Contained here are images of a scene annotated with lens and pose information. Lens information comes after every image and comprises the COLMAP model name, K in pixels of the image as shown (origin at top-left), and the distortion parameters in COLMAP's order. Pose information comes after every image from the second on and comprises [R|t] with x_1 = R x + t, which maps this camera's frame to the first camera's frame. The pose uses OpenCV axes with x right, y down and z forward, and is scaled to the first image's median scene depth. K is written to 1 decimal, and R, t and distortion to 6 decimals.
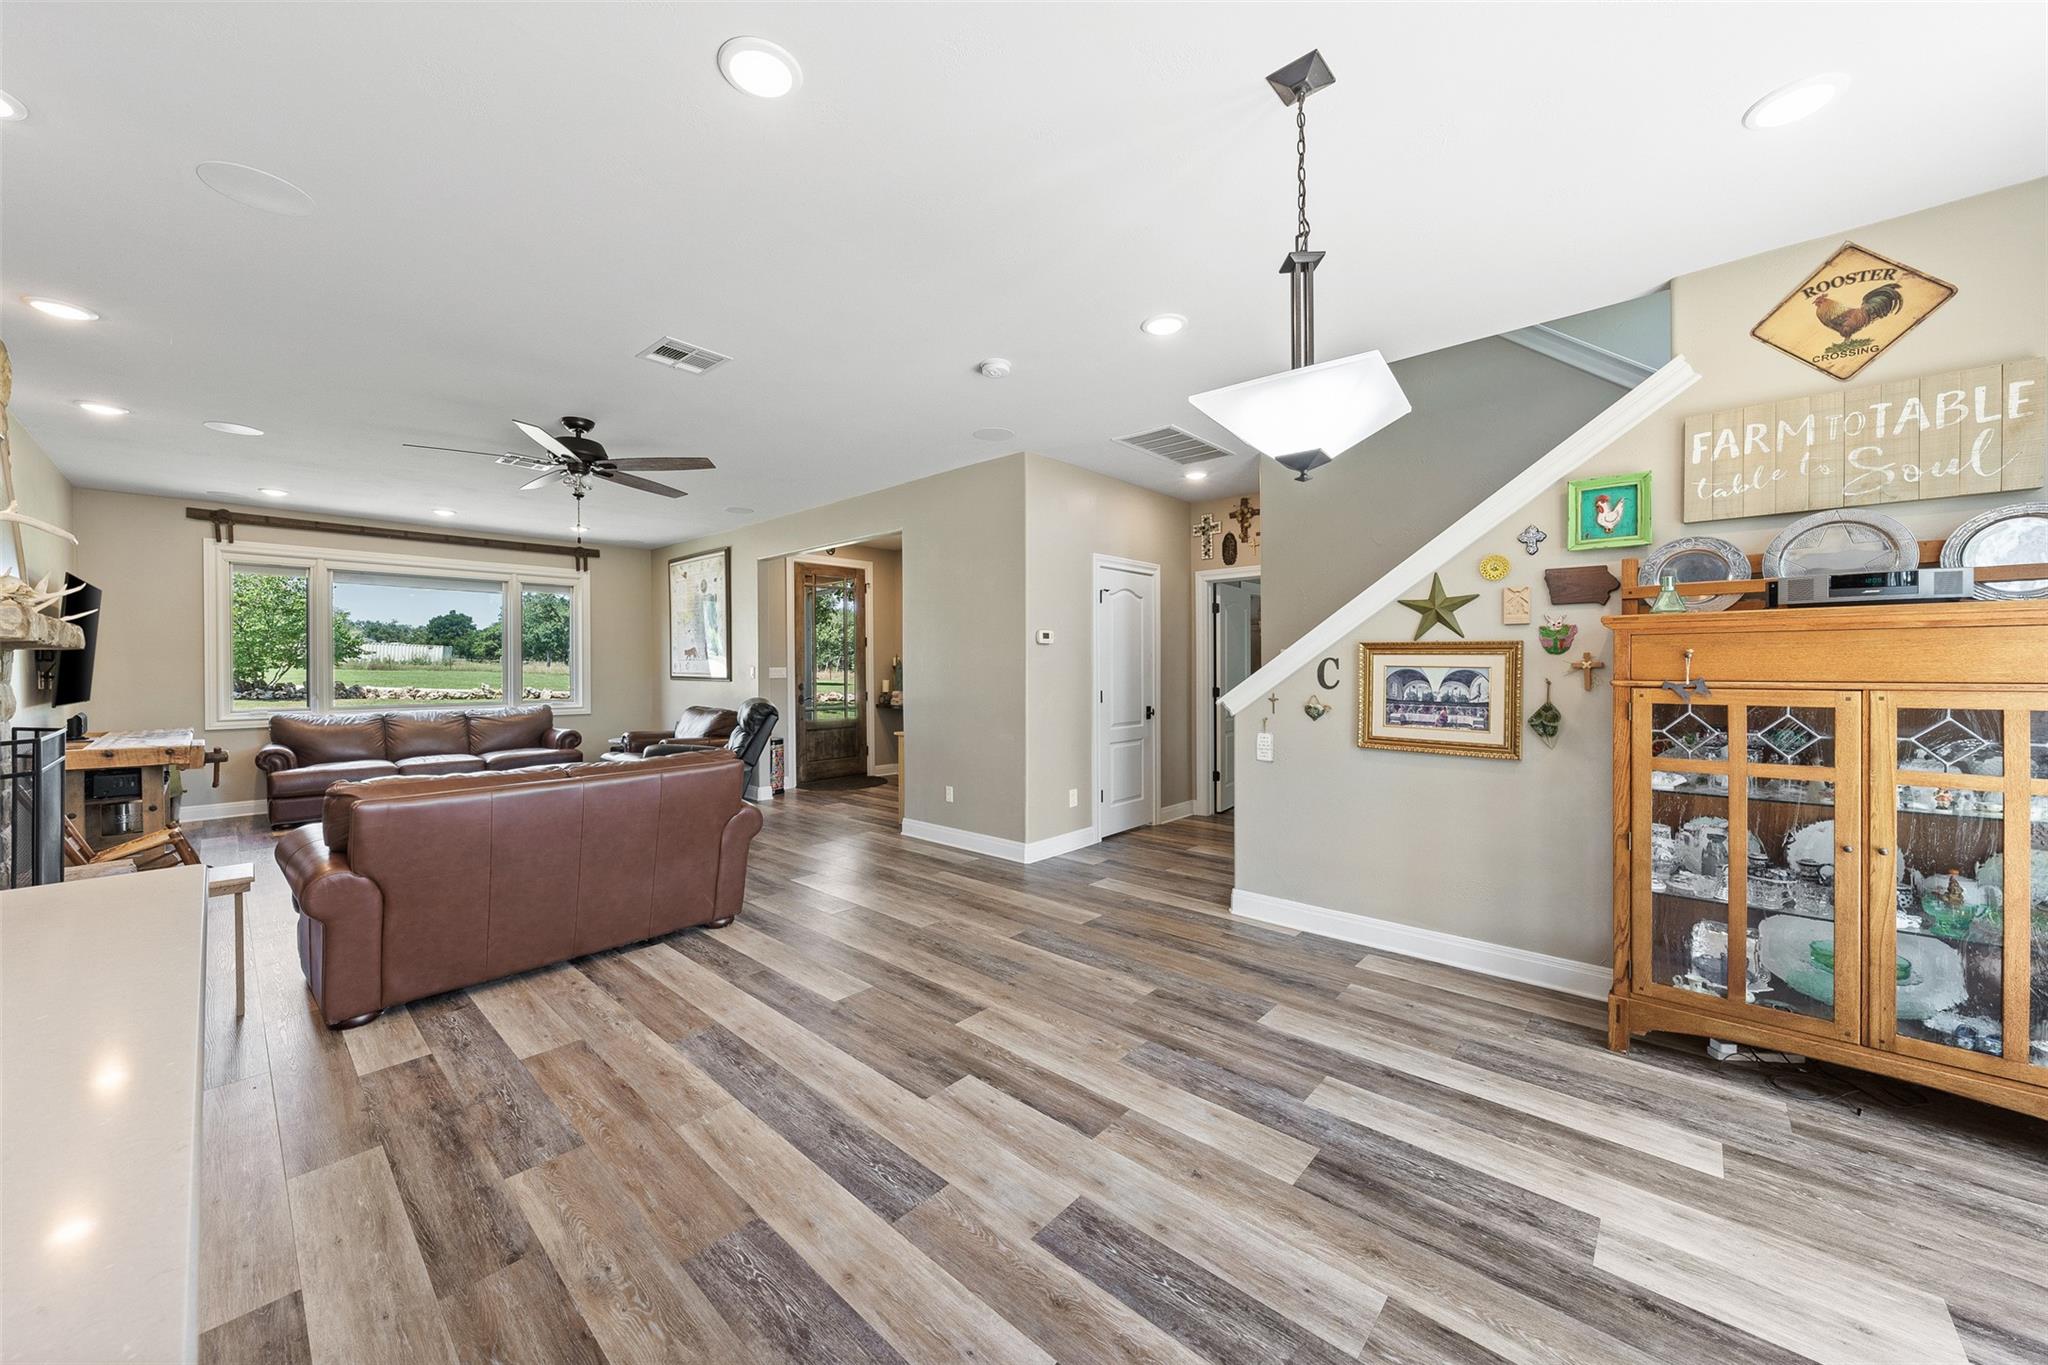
lens RADIAL K [[722.7, 0, 1045.1], [0, 722.7, 670.3], [0, 0, 1]] dist [-0.003483, -0.000303]
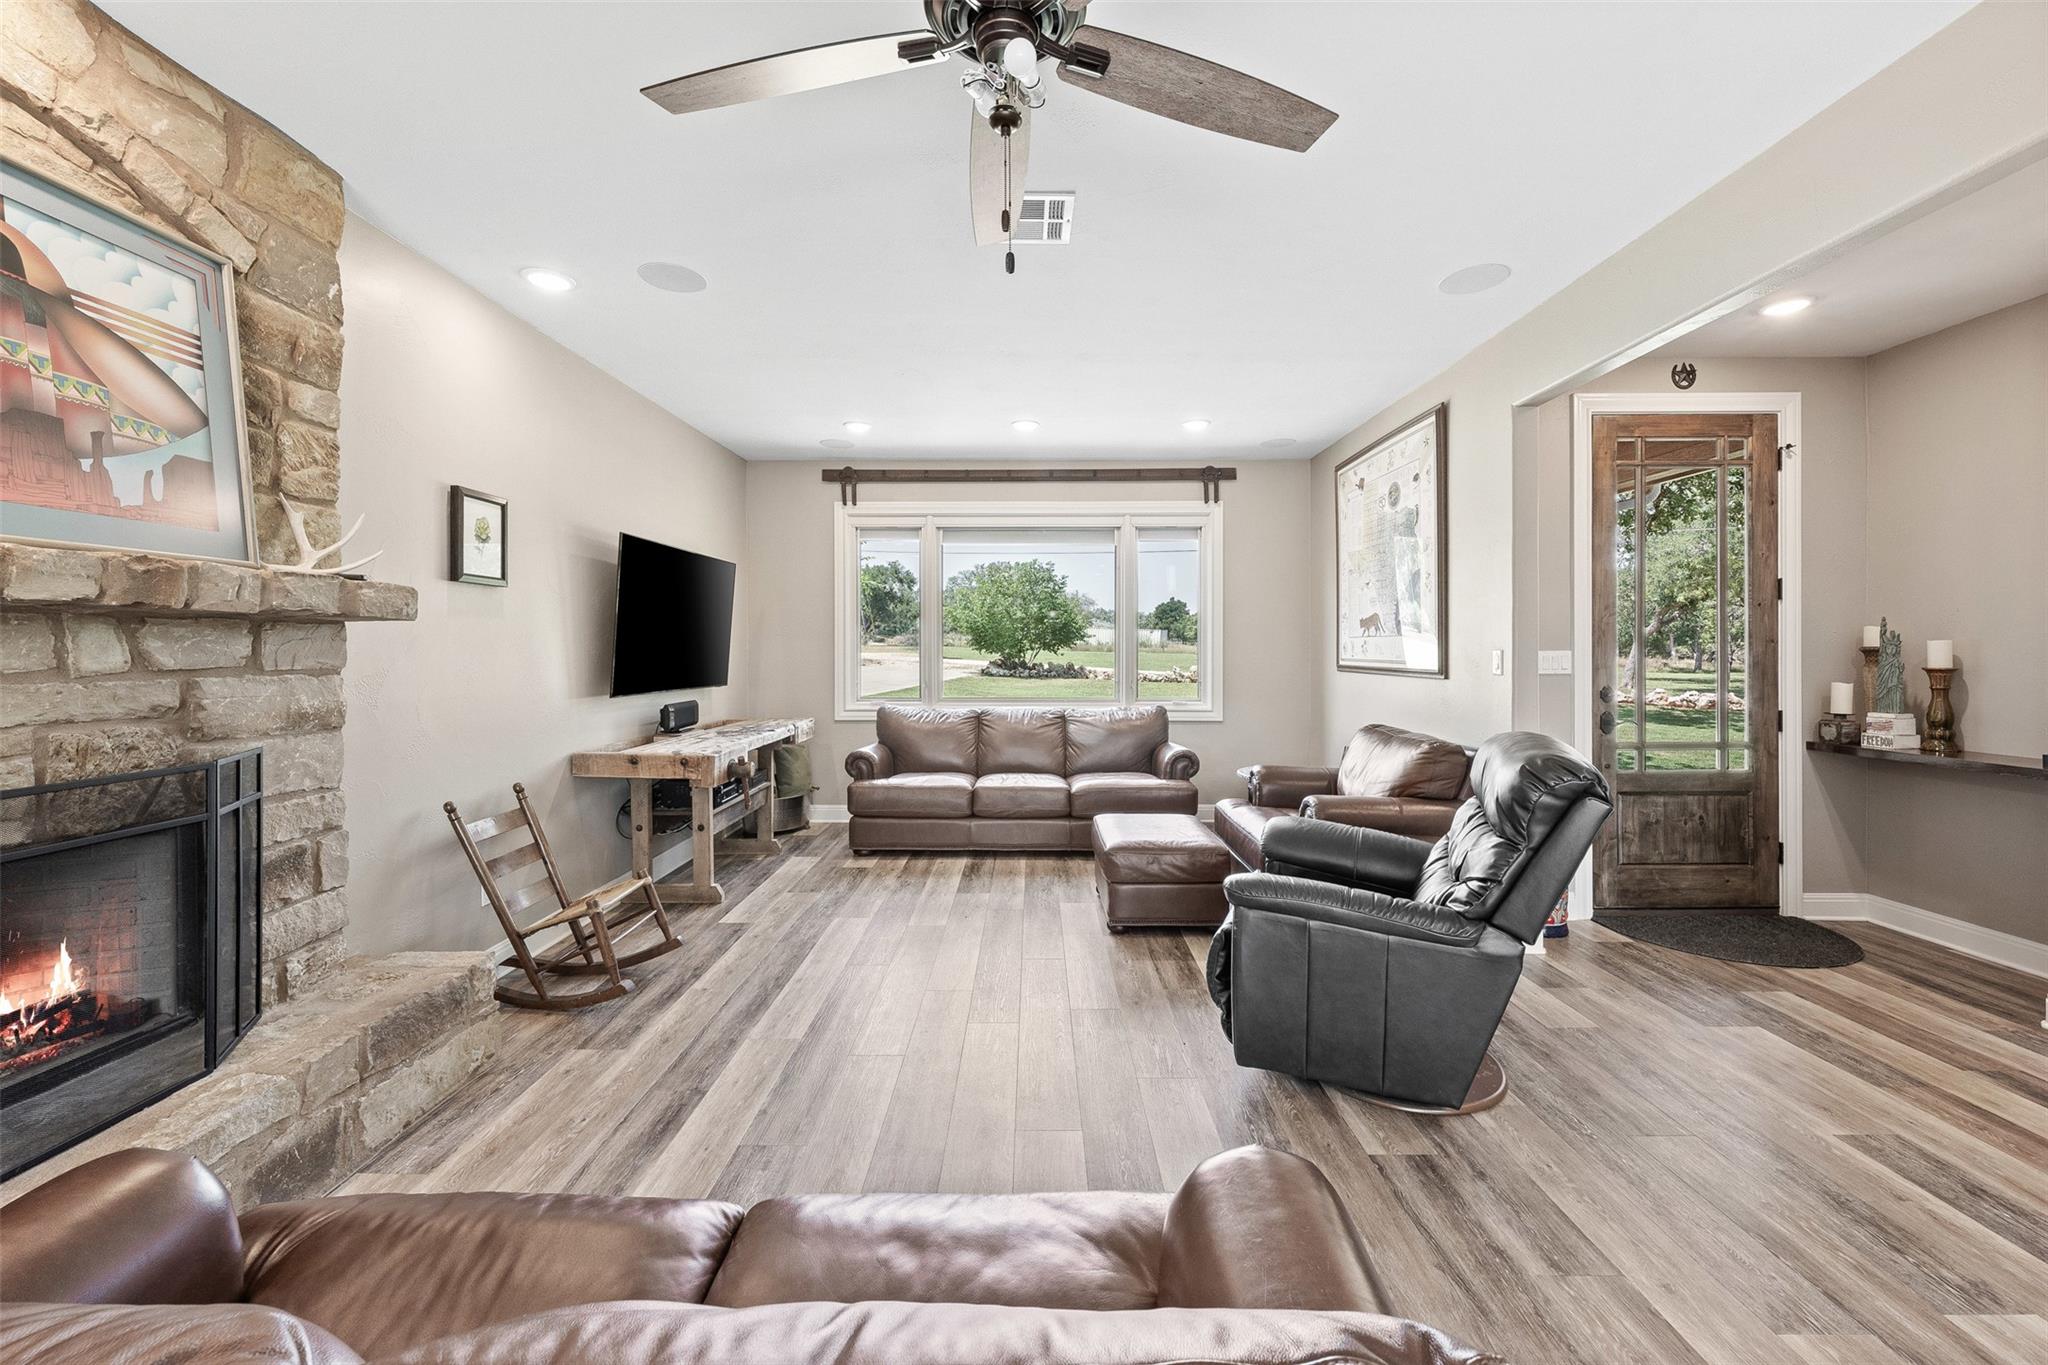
lens RADIAL K [[822.1, 0, 1044.3], [0, 822.1, 654.9], [0, 0, 1]] dist [-0.006572, 0.001996]
pose [[0.659746, 0.006259, -0.751463, -0.189793], [-0.005004, 0.999980, 0.003935, -0.001527], [0.751472, 0.001164, 0.659764, 0.412564]]
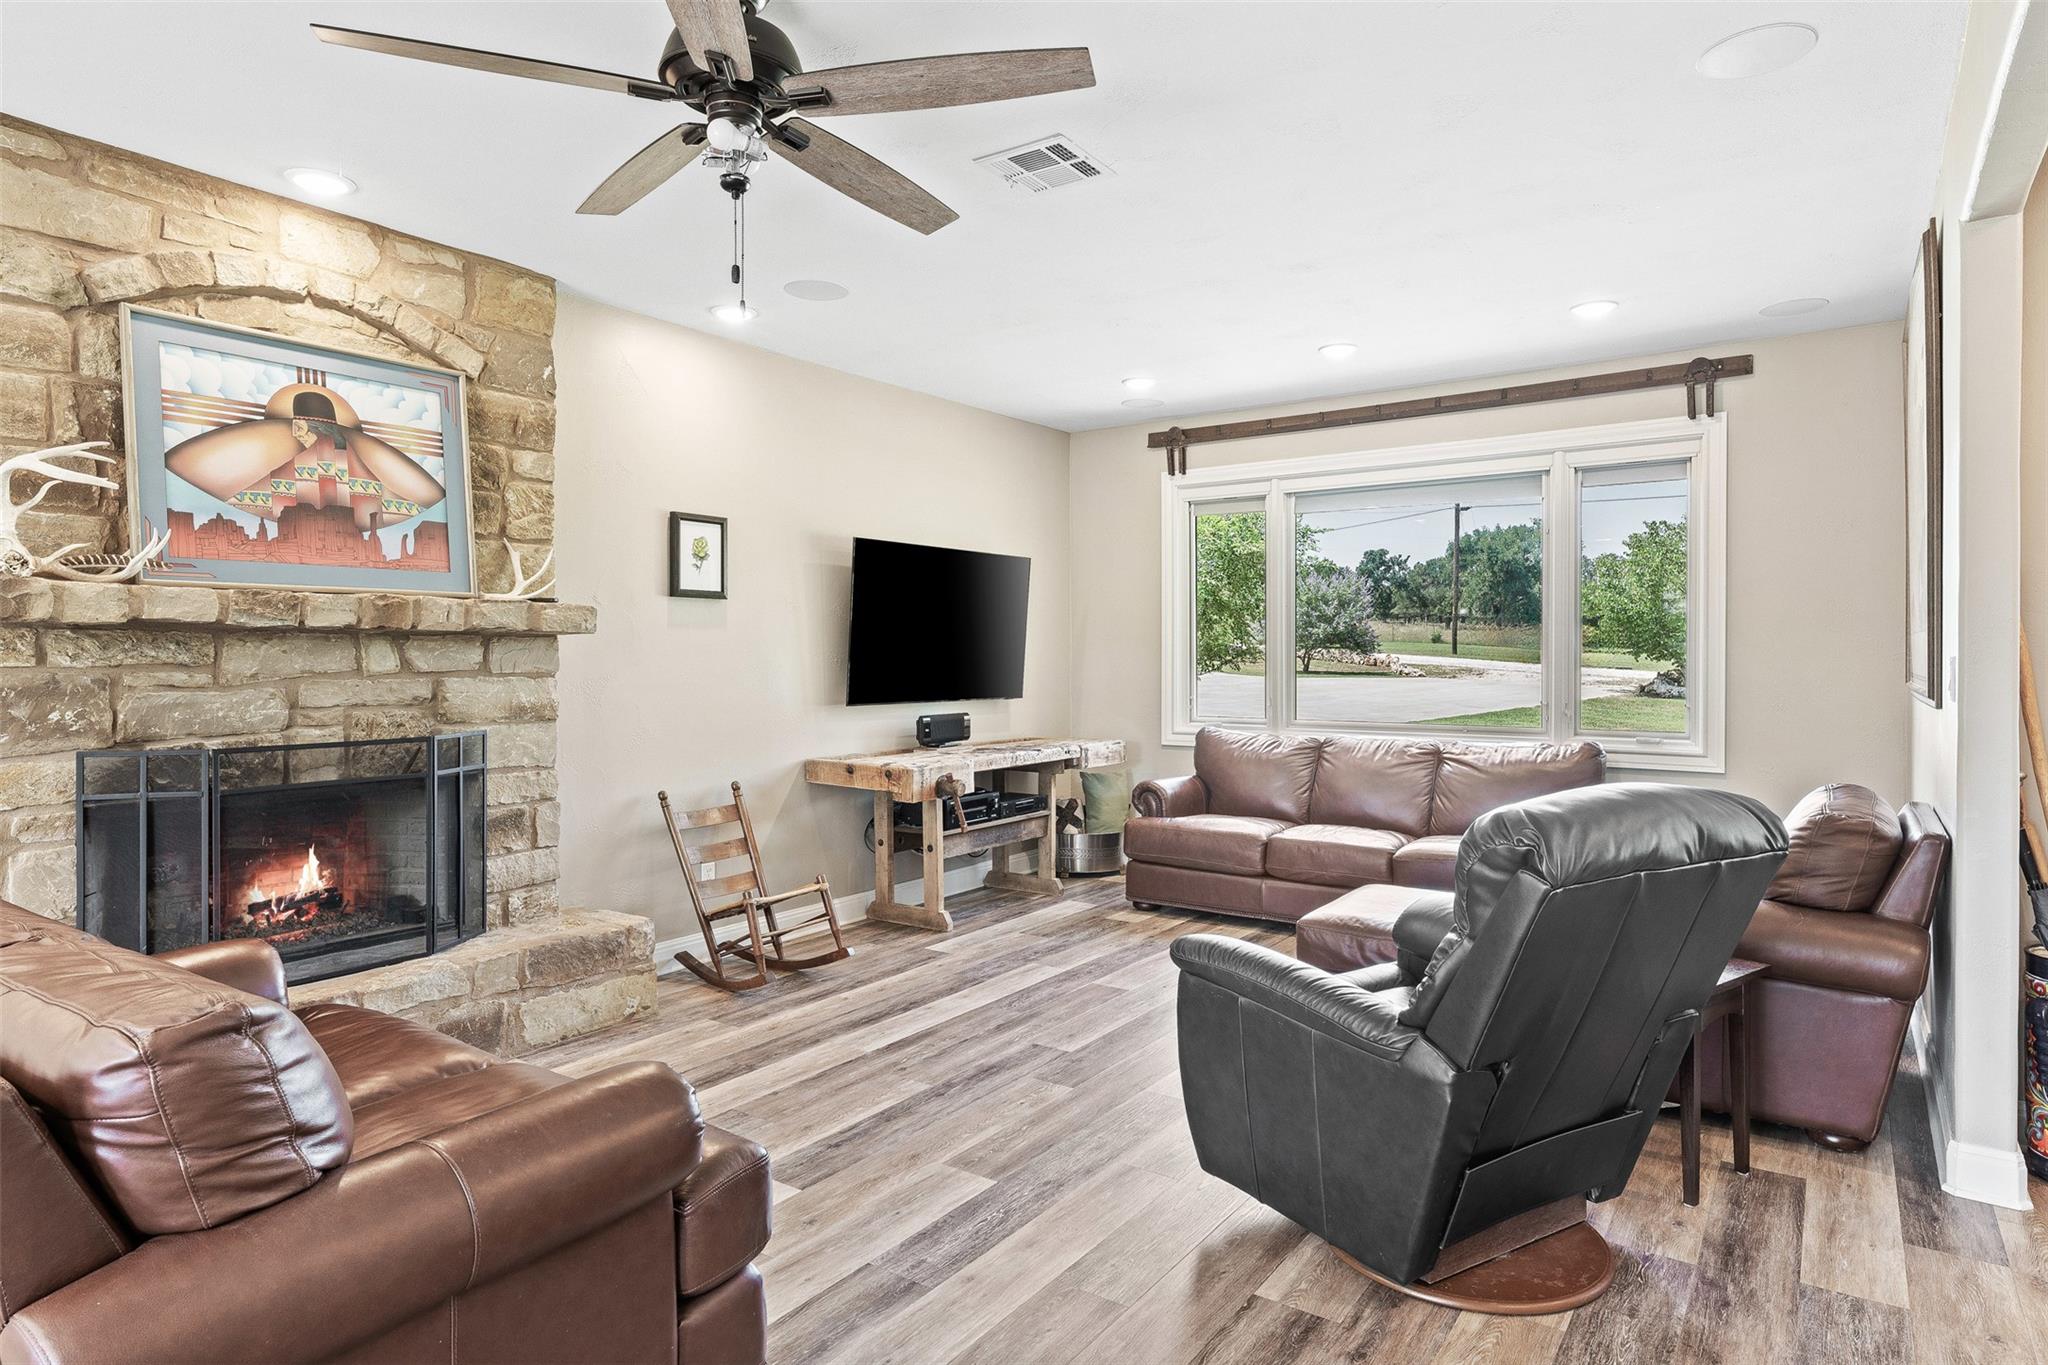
lens RADIAL K [[1181.4, 0, 1011.3], [0, 1181.4, 671.3], [0, 0, 1]] dist [0.006347, 0.001201]
pose [[0.093396, 0.013918, -0.995532, -0.019281], [-0.004635, 0.999898, 0.013544, -0.003018], [0.995618, 0.003349, 0.093450, 0.580875]]
